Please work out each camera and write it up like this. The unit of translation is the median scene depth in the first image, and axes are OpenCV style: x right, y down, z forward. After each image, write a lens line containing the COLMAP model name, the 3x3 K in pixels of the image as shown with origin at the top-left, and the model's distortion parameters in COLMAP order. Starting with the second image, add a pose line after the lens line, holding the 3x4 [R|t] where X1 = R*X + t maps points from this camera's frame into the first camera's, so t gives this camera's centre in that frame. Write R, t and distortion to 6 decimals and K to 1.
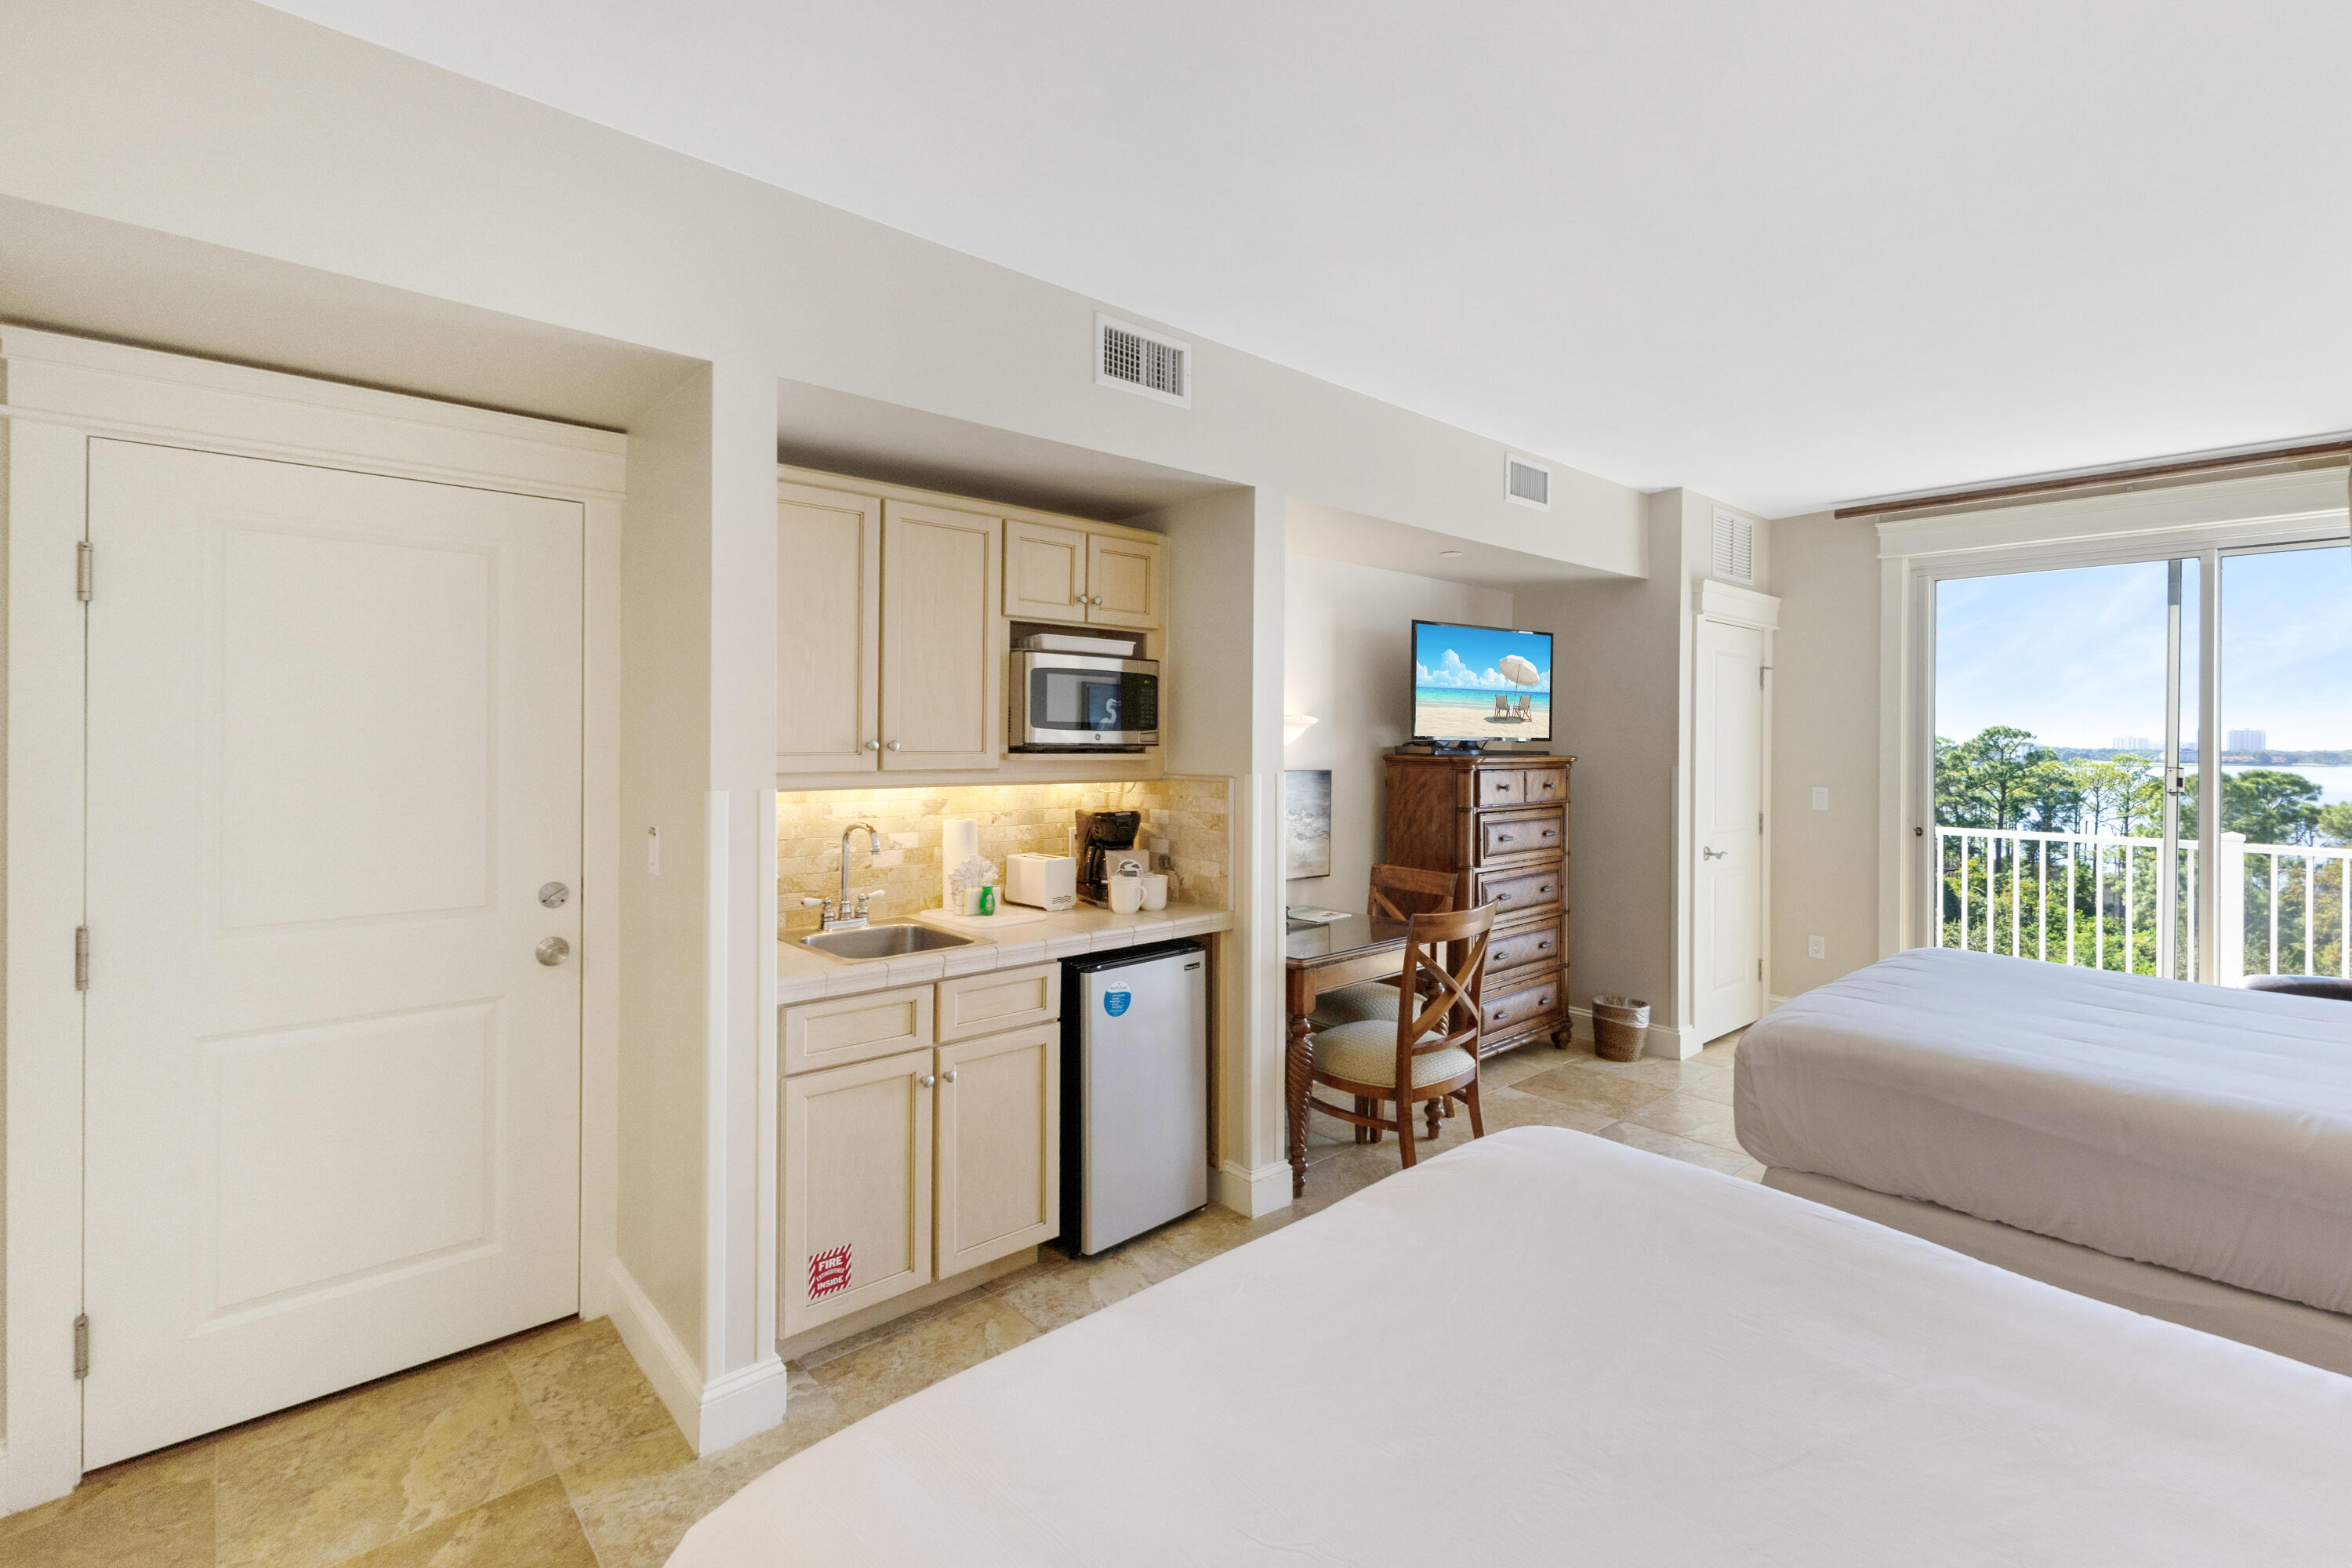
lens RADIAL K [[1018.2, 0, 1174.7], [0, 1018.2, 738.6], [0, 0, 1]] dist [0.007777, -0.002406]
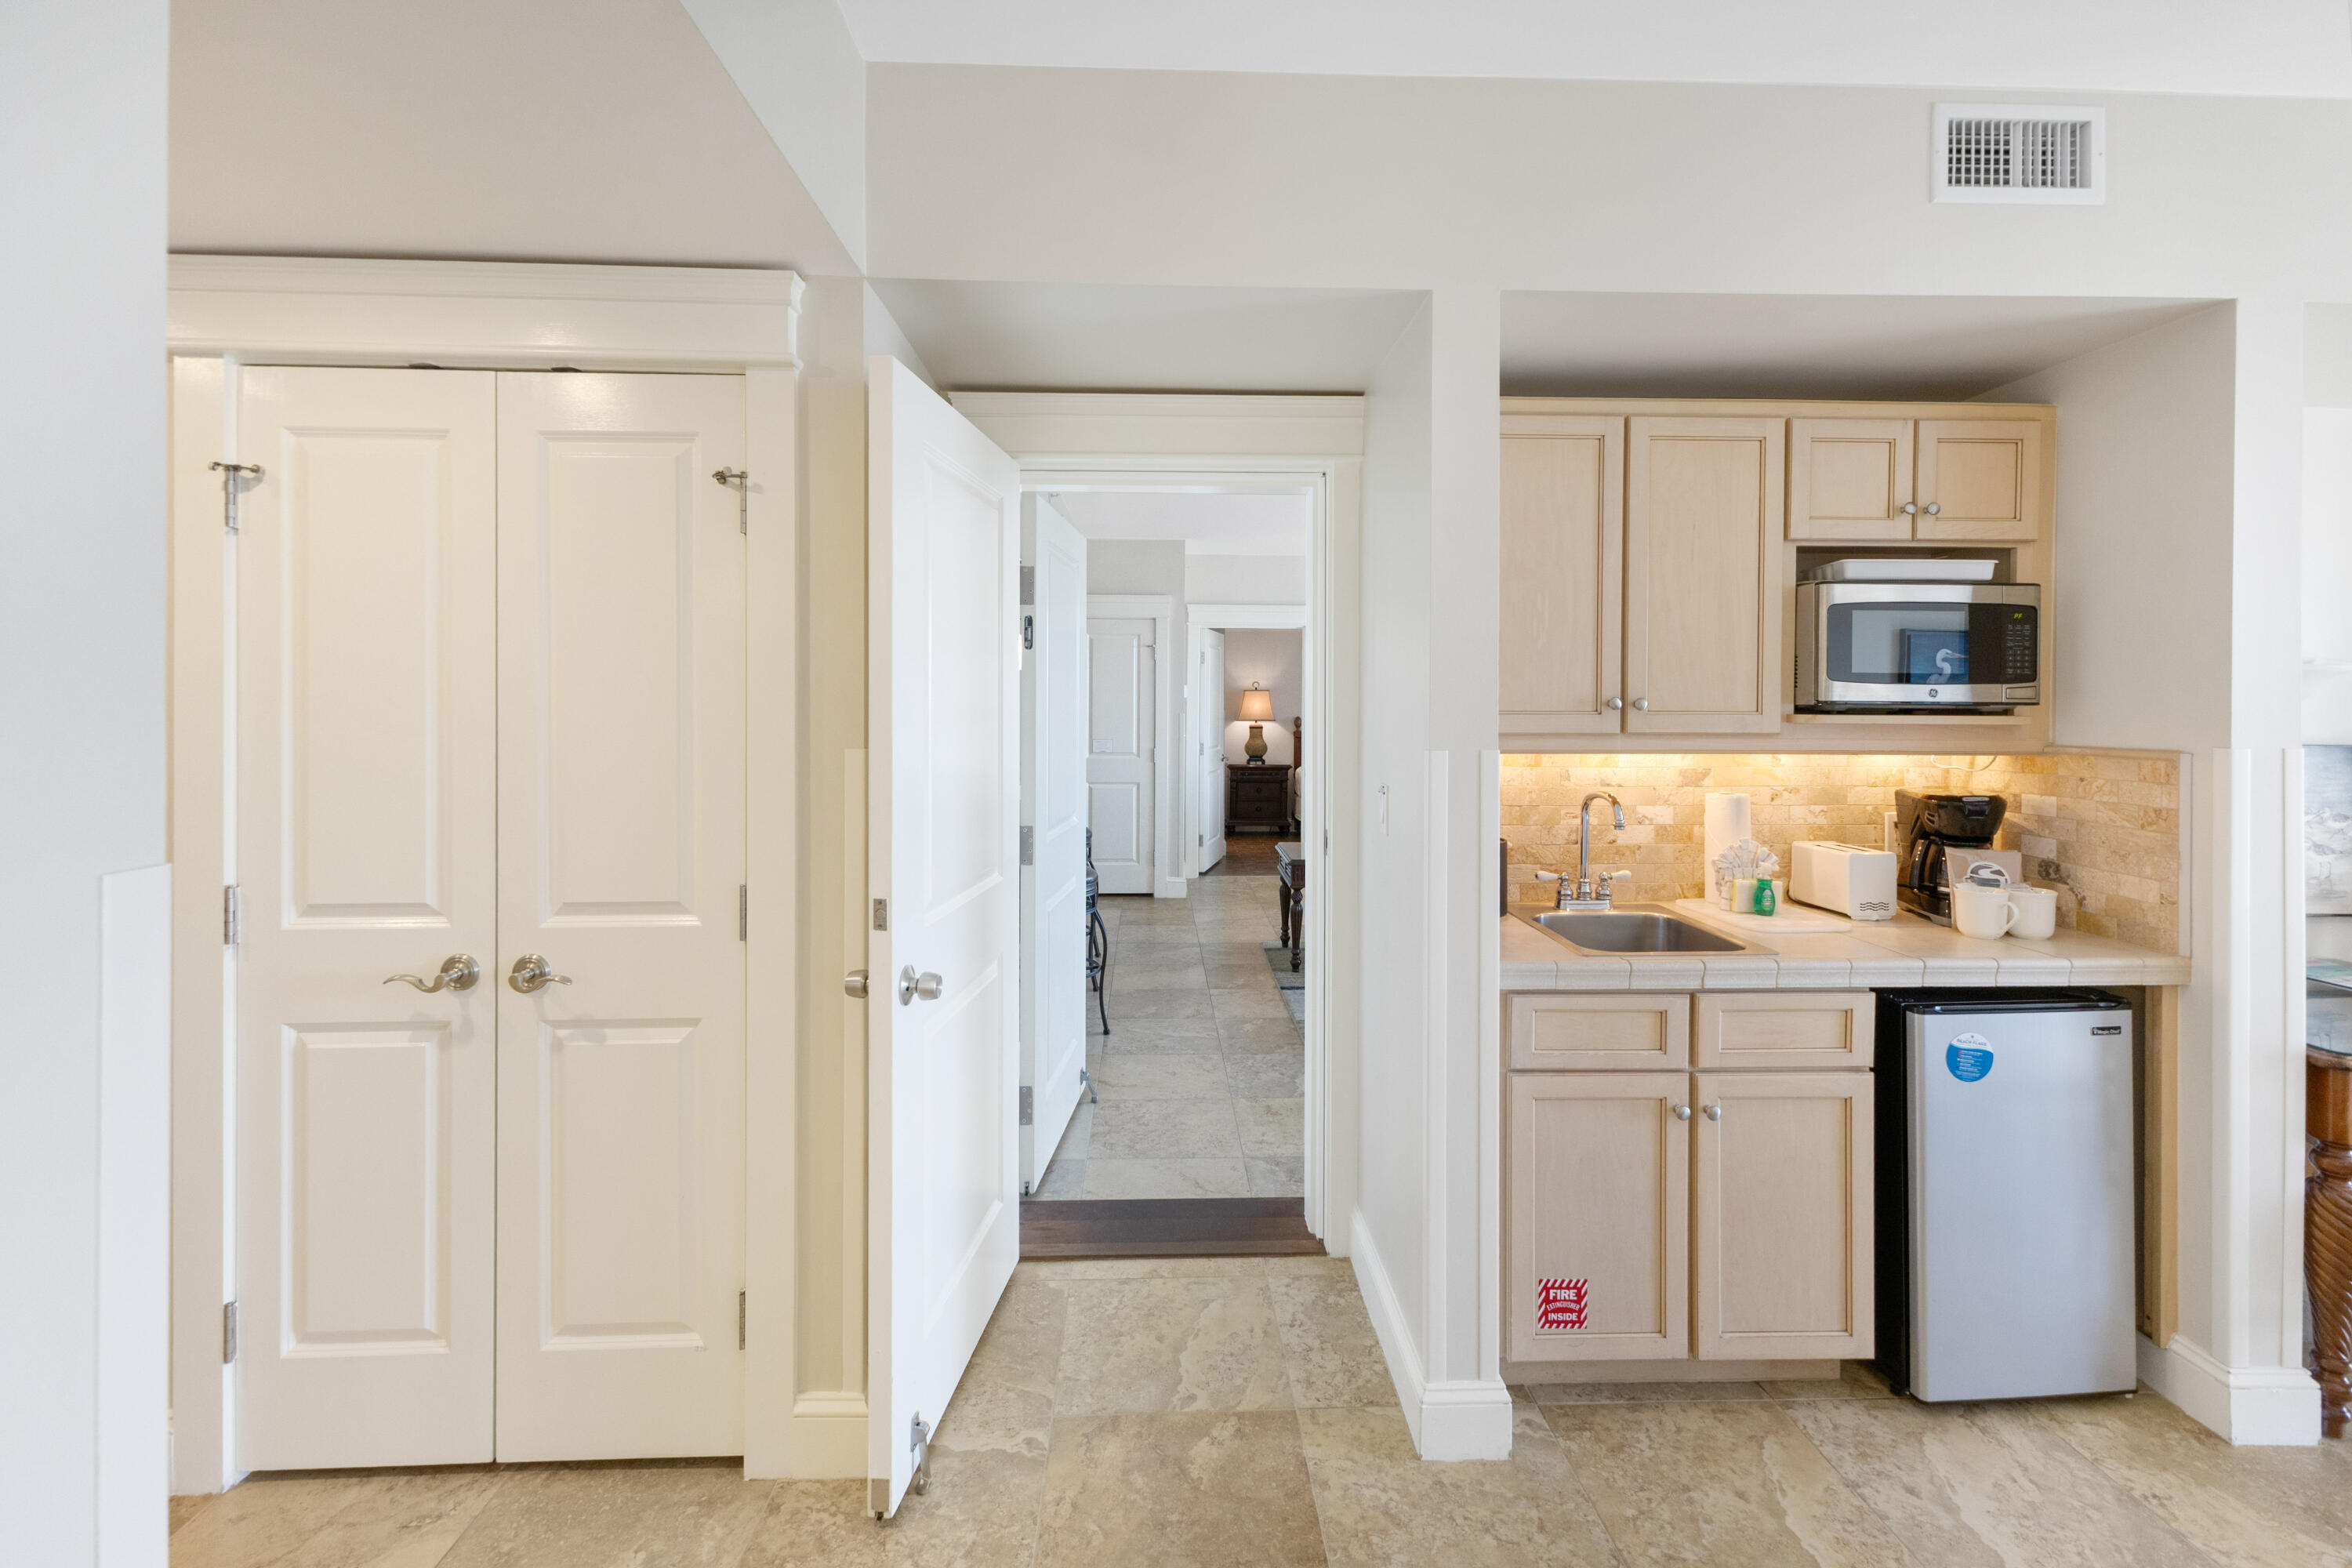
lens RADIAL K [[1018.2, 0, 1201.6], [0, 1018.2, 702.8], [0, 0, 1]] dist [0.007777, -0.002406]
pose [[0.772175, -0.000316, -0.635410, -0.016448], [0.002310, 0.999995, 0.002309, 0.003108], [0.635406, -0.003251, 0.772171, 0.104315]]
